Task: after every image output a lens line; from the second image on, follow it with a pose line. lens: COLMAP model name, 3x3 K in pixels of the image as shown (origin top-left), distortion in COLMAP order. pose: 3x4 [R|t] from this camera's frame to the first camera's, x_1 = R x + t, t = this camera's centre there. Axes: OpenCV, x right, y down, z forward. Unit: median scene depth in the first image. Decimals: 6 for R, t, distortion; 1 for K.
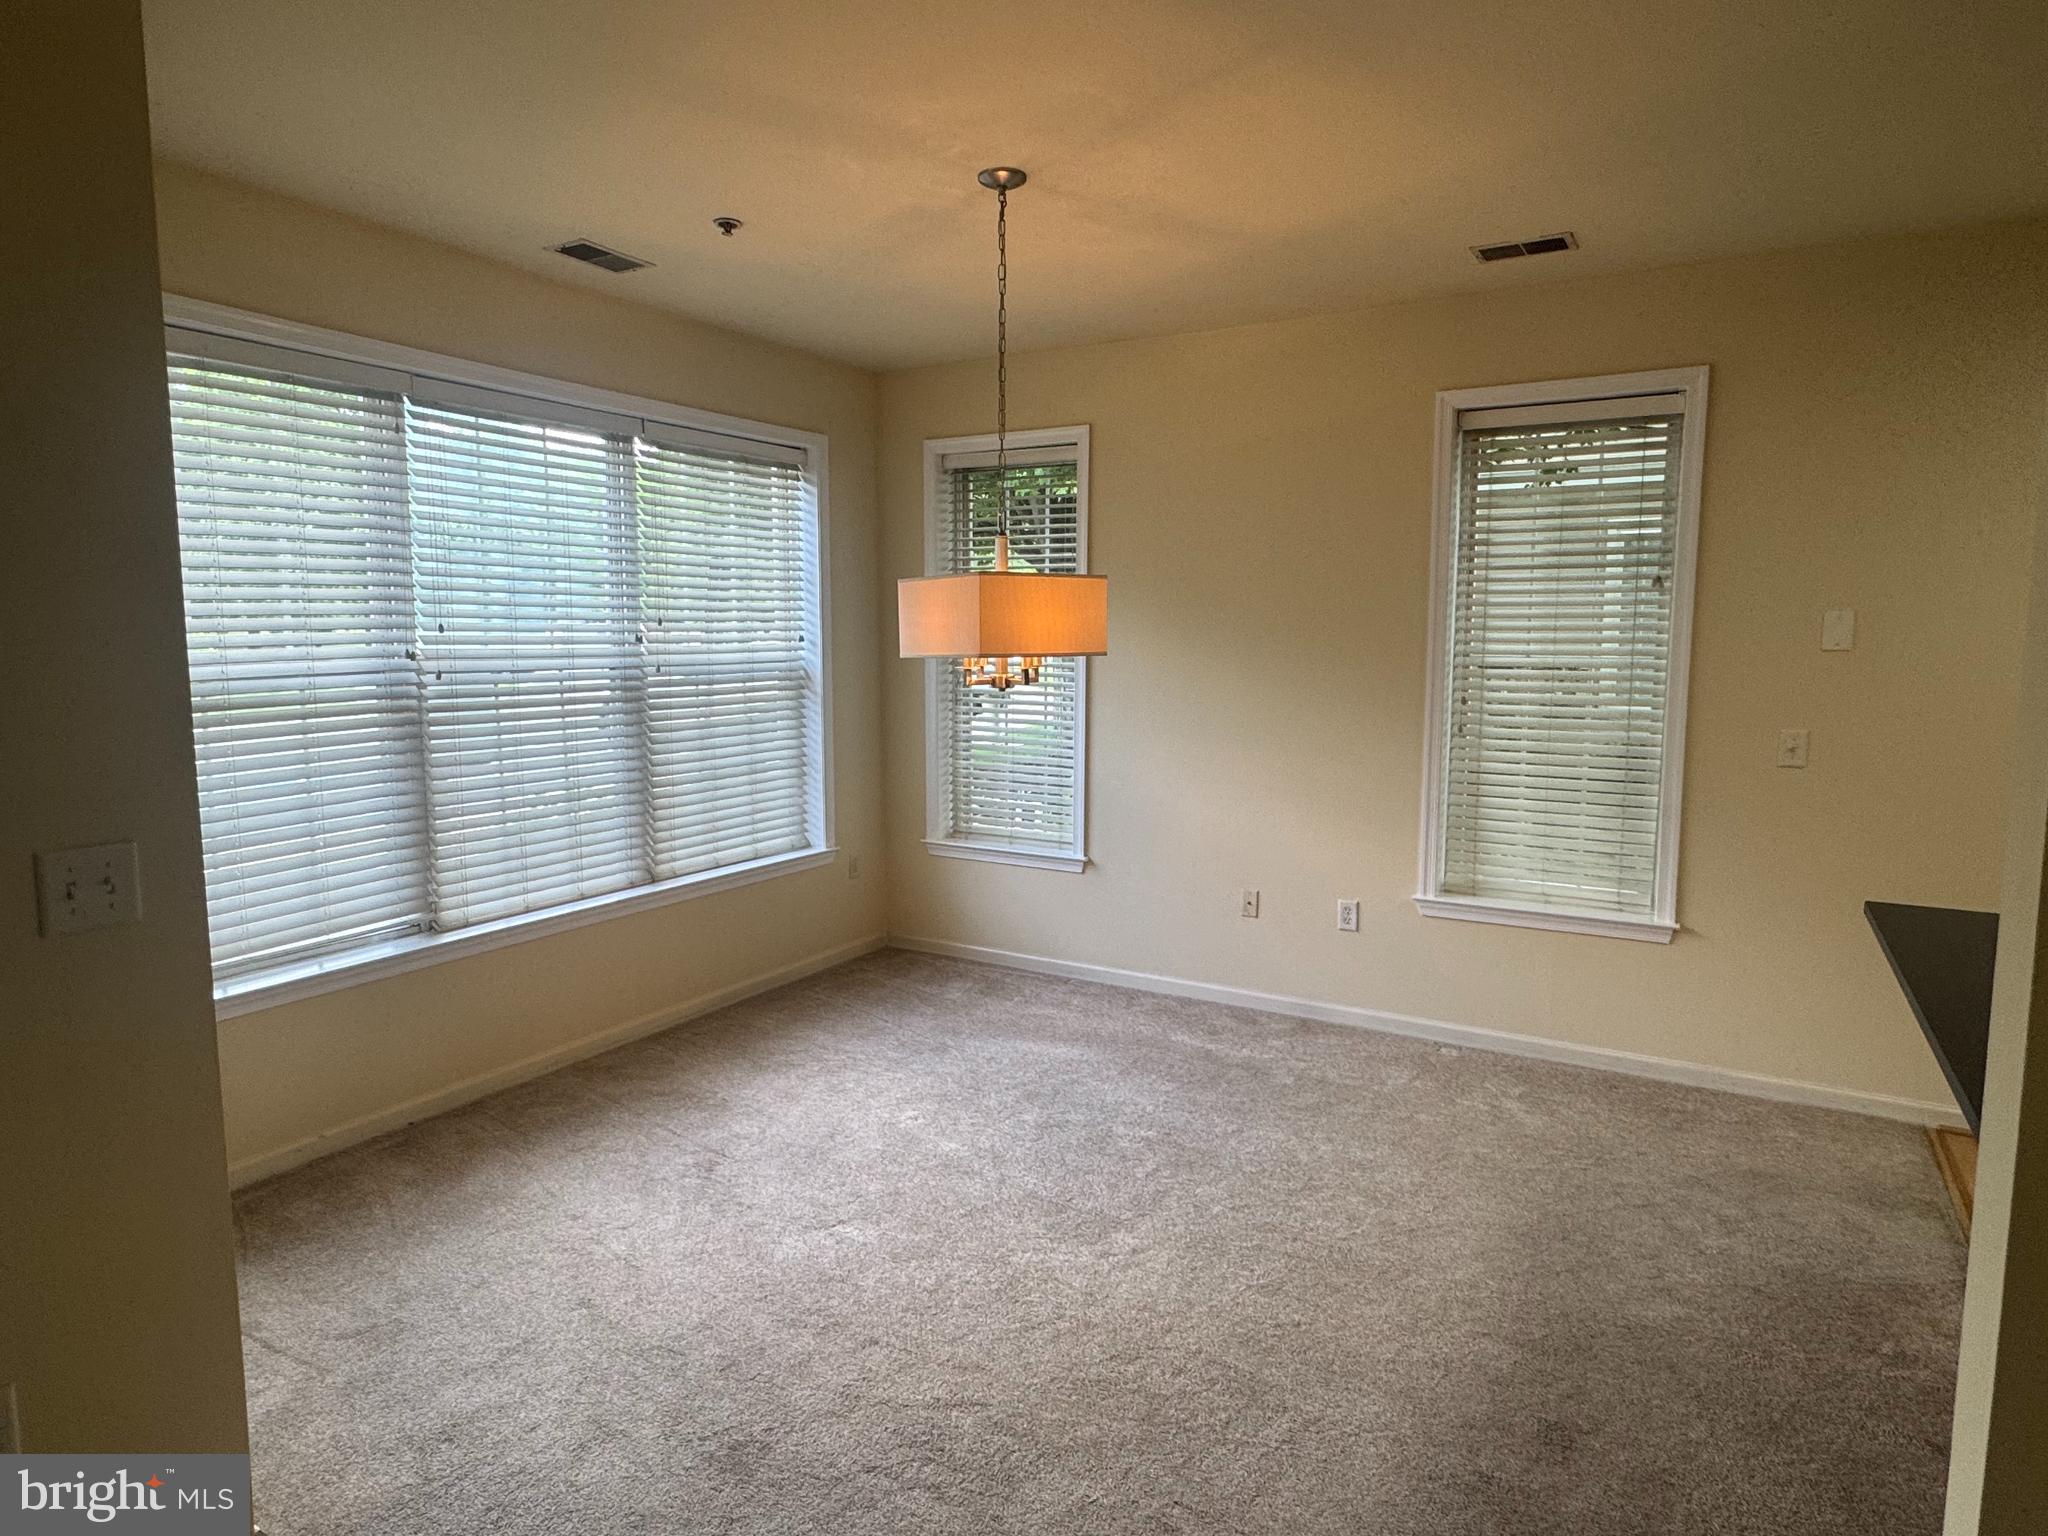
lens RADIAL K [[1181.8, 0, 1024.0], [0, 1181.8, 768.0], [0, 0, 1]] dist [-0.002437, -0.000516]
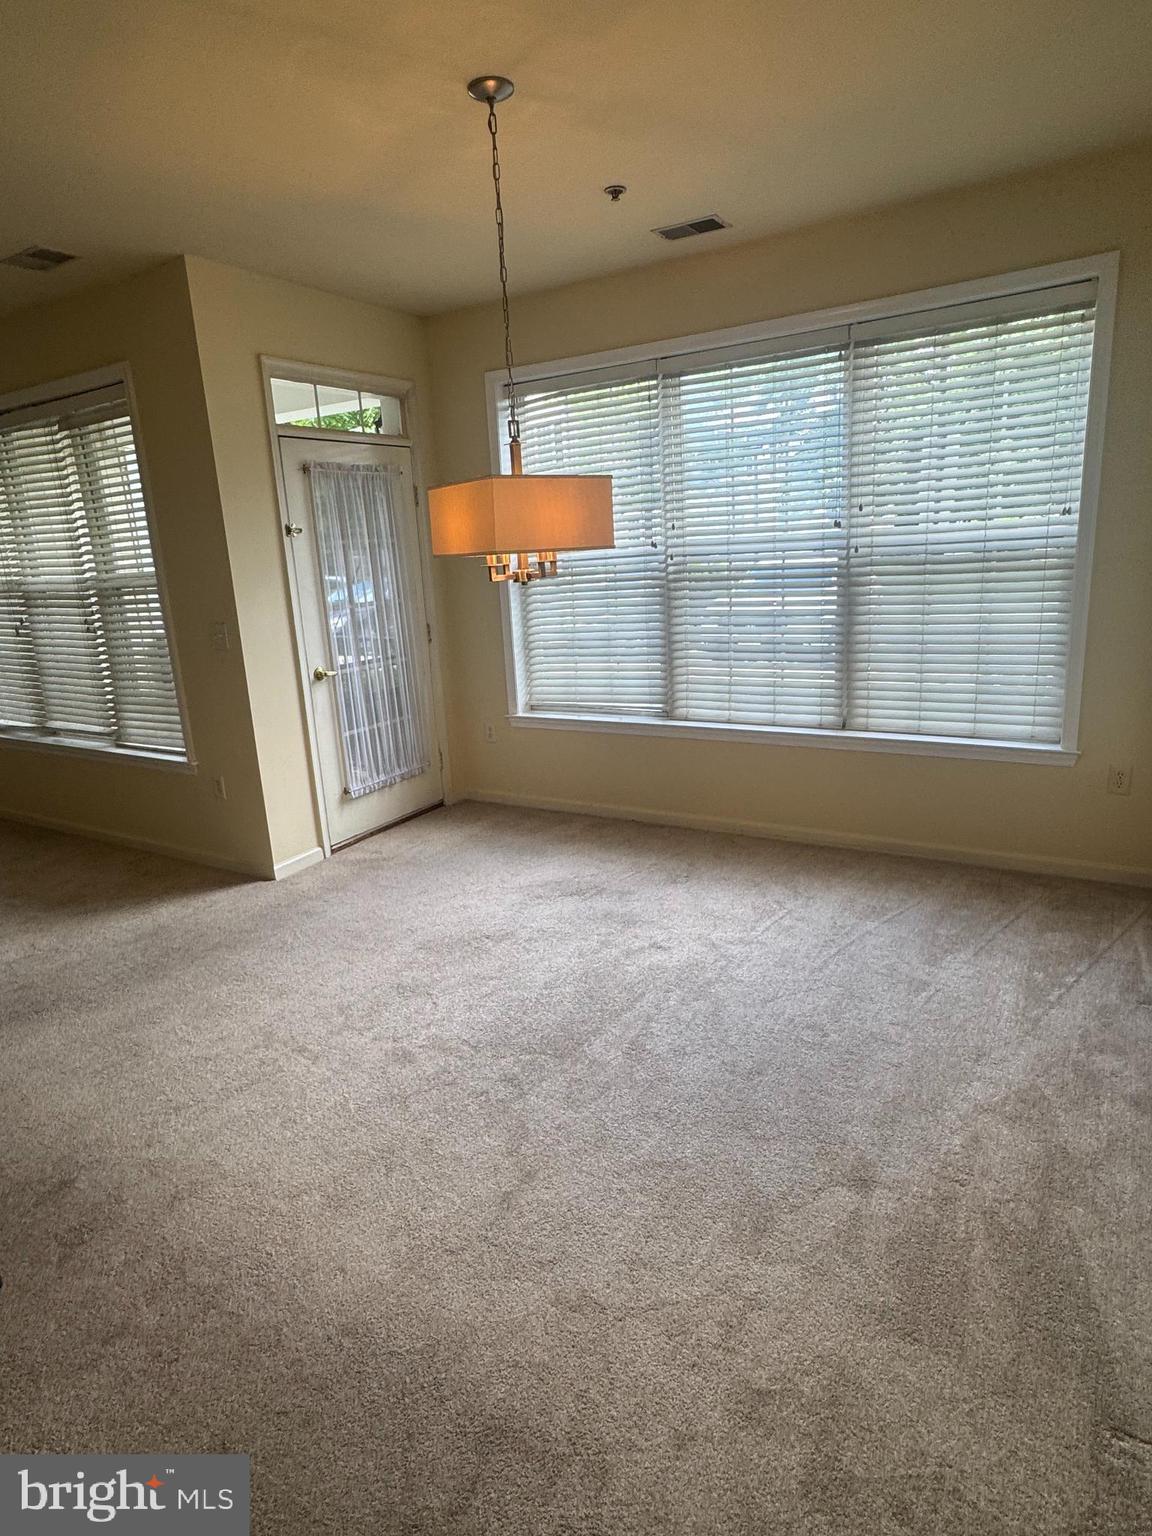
lens RADIAL K [[886.3, 0, 576.0], [0, 886.3, 768.0], [0, 0, 1]] dist [-0.002437, -0.000516]
pose [[-0.031700, 0.244355, -0.969168, 0.709721], [-0.057053, 0.967631, 0.245834, -0.088210], [0.997868, 0.063087, -0.016733, 0.896226]]
